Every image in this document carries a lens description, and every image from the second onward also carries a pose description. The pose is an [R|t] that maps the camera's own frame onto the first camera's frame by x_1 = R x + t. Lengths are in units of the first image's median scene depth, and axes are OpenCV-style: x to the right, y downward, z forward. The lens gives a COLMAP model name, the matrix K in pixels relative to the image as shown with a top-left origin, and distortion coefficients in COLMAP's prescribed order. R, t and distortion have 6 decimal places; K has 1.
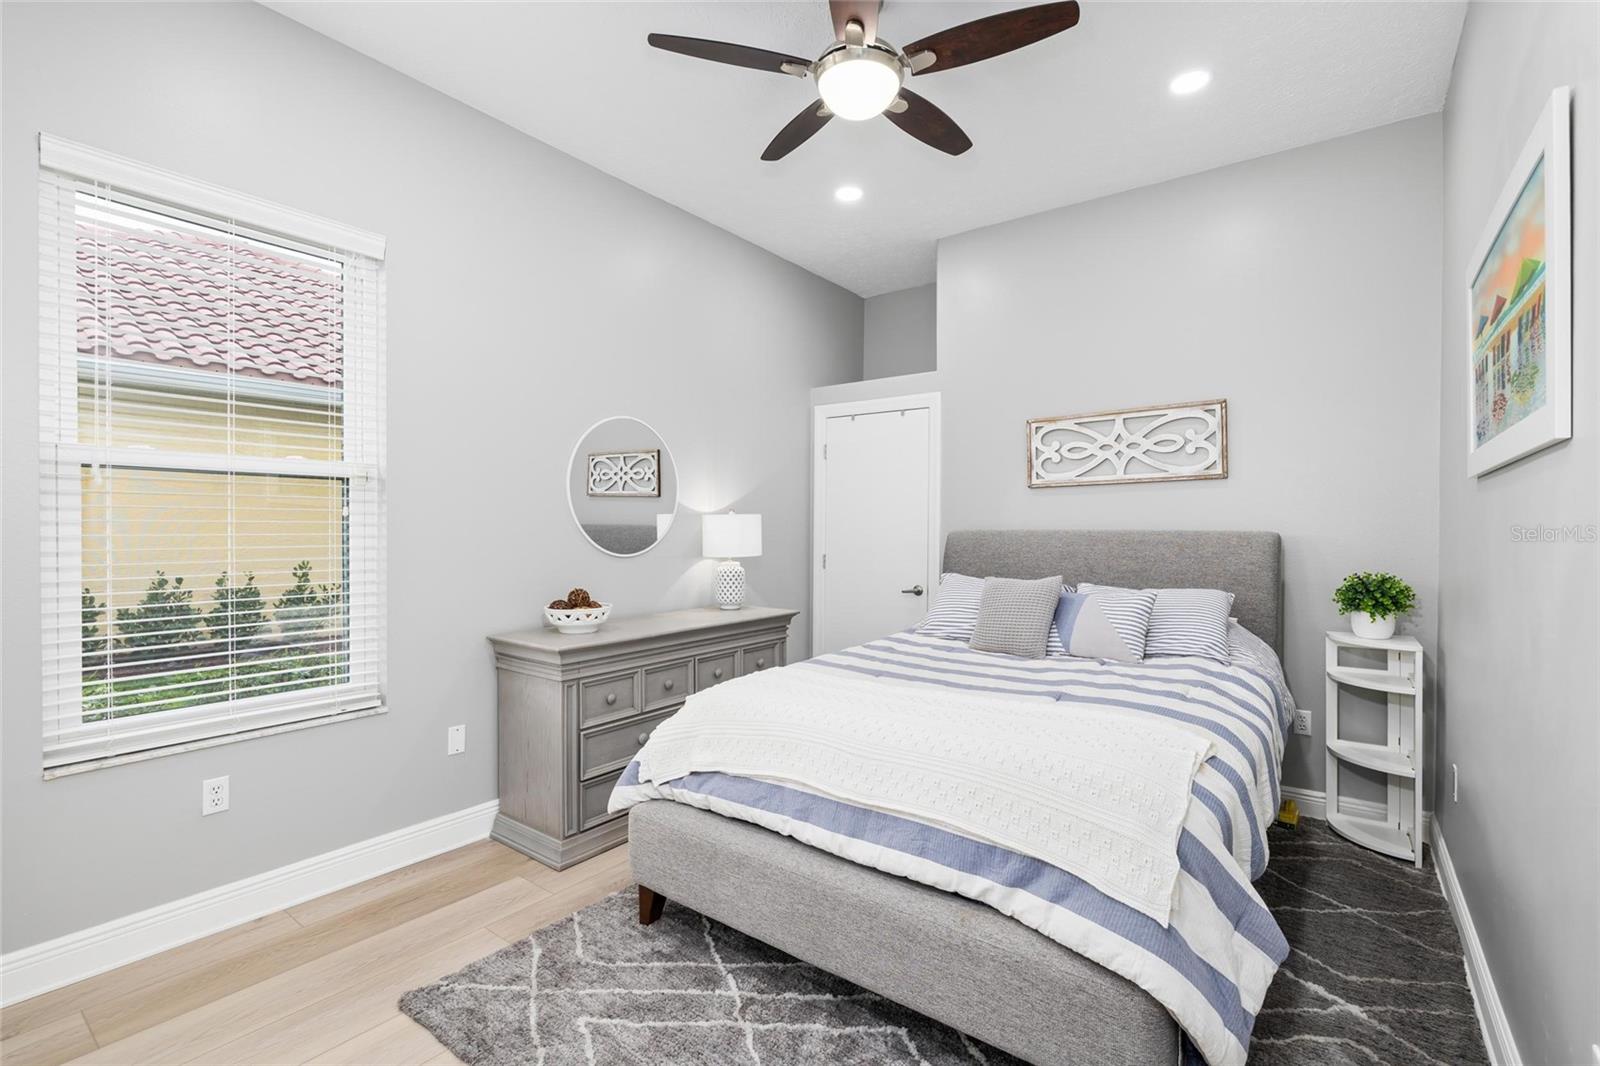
lens RADIAL K [[713.3, 0, 804.0], [0, 713.3, 534.9], [0, 0, 1]] dist [-0.003054, -0.000267]
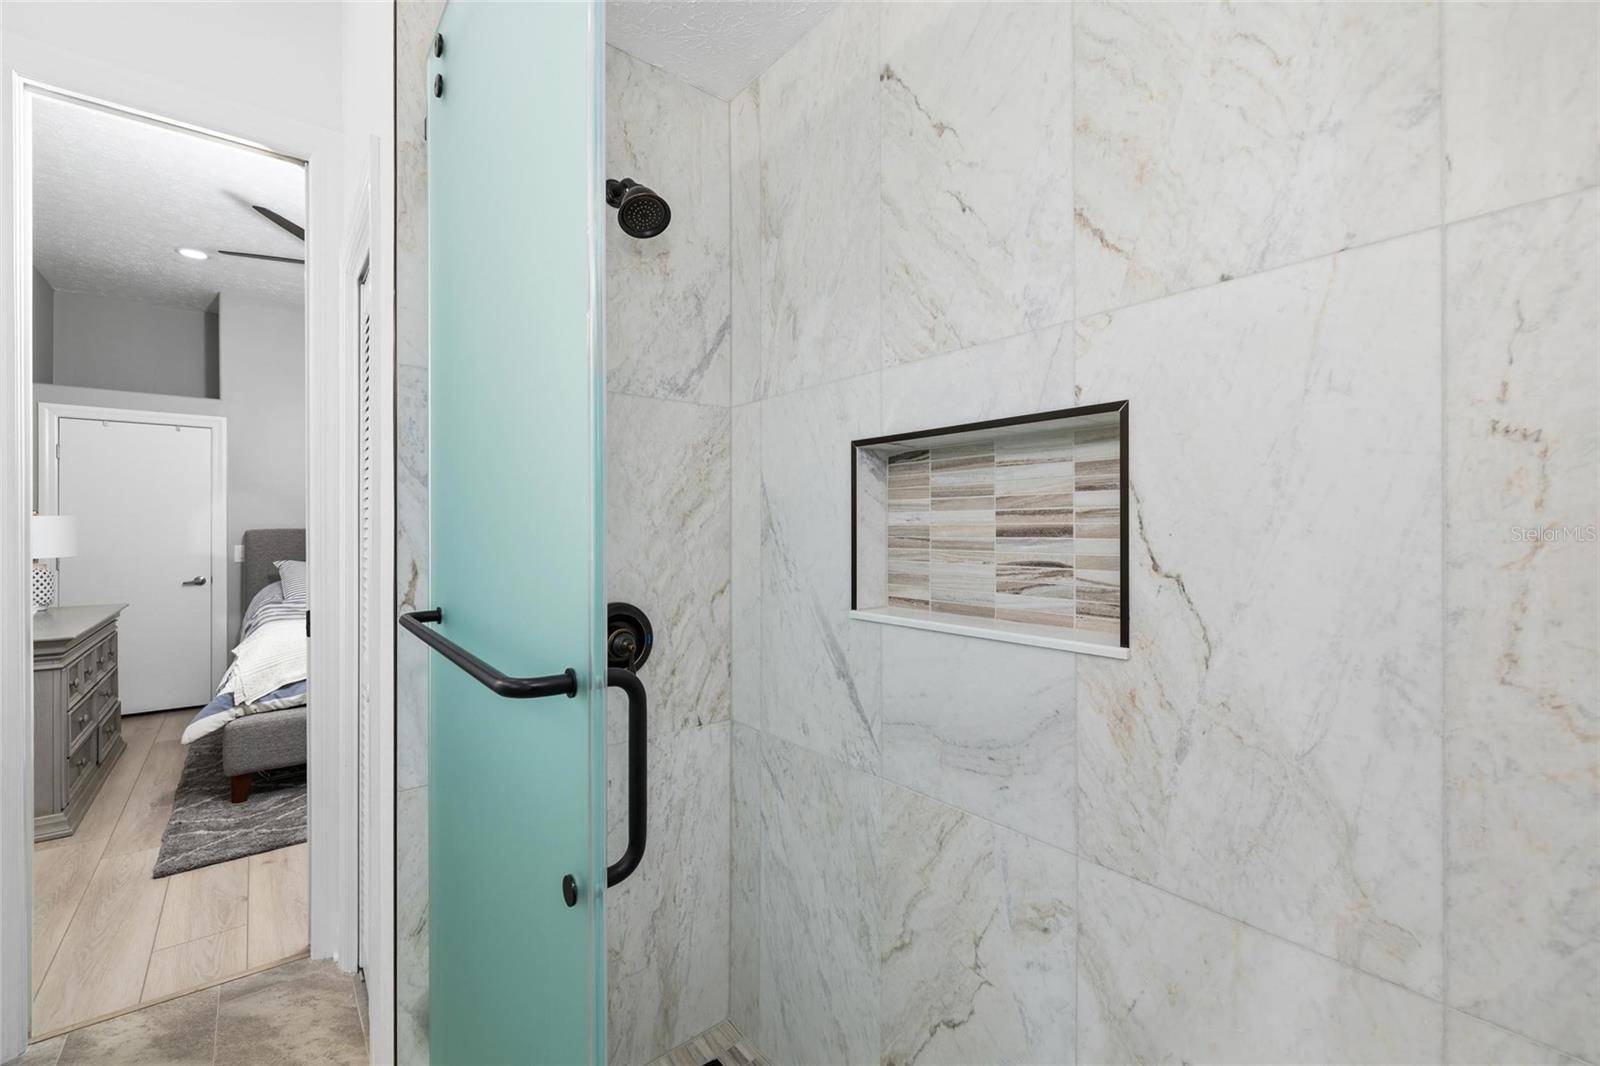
lens RADIAL K [[675.6, 0, 808.2], [0, 675.6, 528.5], [0, 0, 1]] dist [-0.000520, 0.000184]
pose [[0.228602, -0.006559, 0.973498, -1.289942], [0.012747, 0.999912, 0.003744, -0.000725], [-0.973437, 0.011553, 0.228665, -0.440170]]
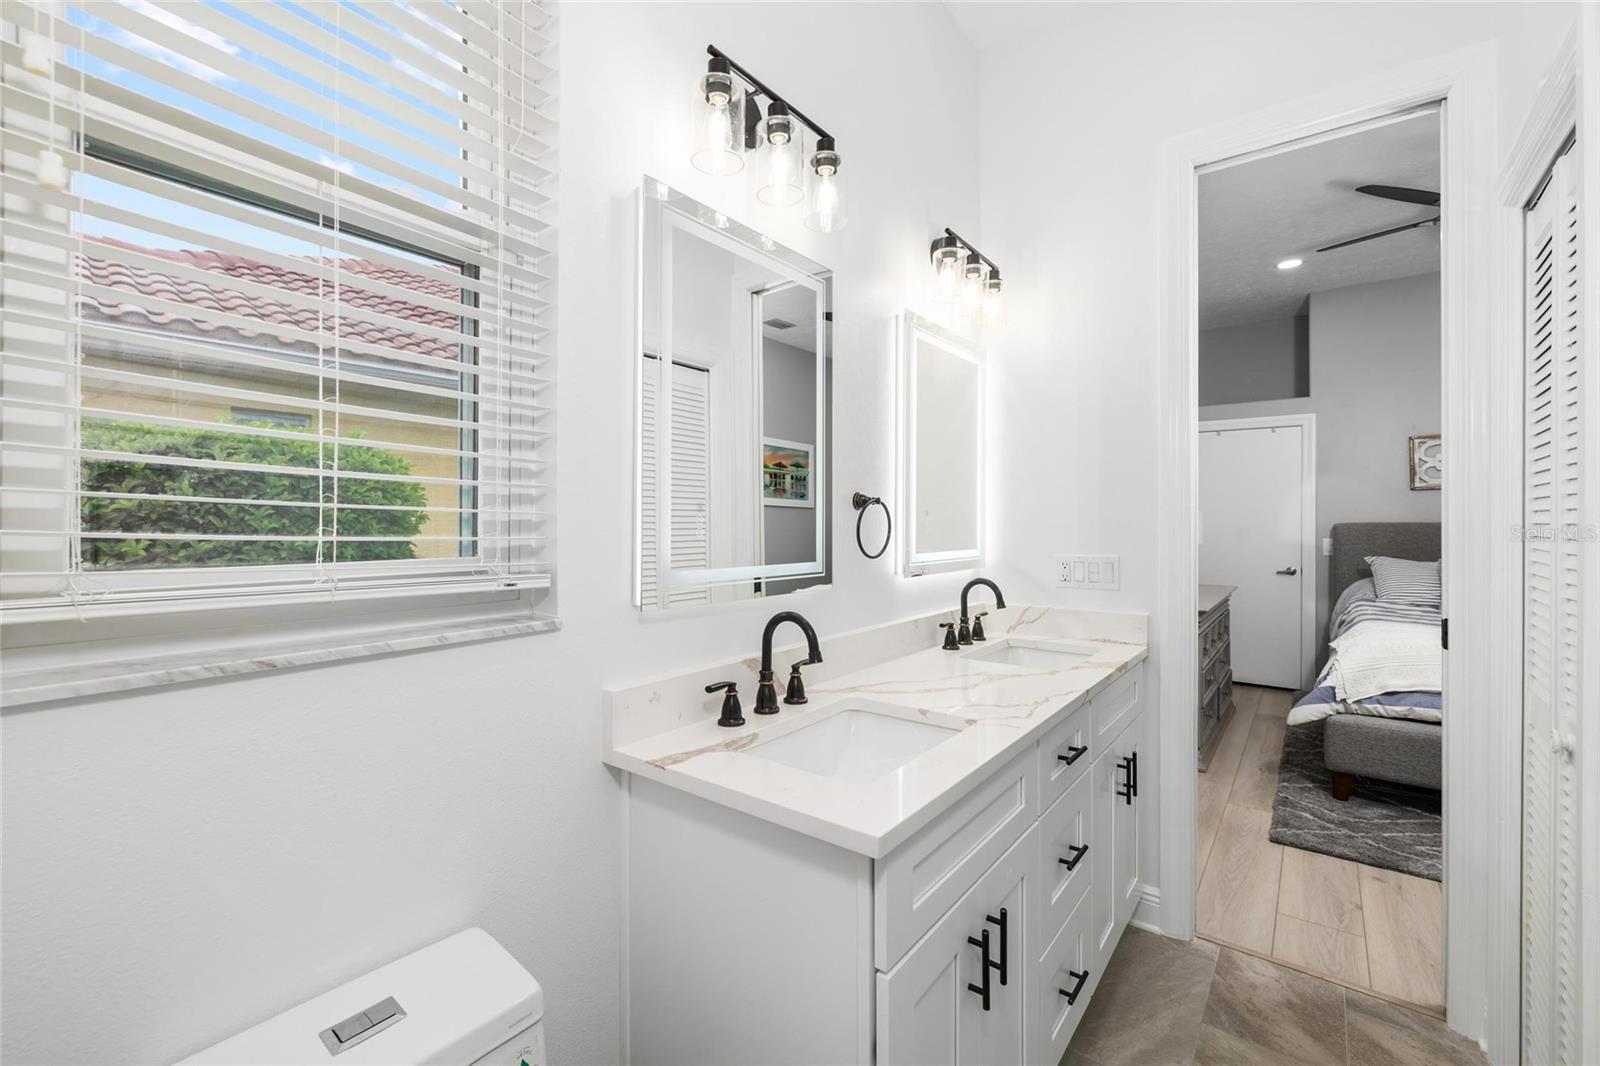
lens RADIAL K [[675.6, 0, 785.7], [0, 675.6, 518.5], [0, 0, 1]] dist [-0.000520, 0.000184]
pose [[0.999891, -0.002111, -0.014643, -1.311627], [0.001925, 0.999917, -0.012728, -0.002477], [0.014669, 0.012698, 0.999812, -0.371357]]
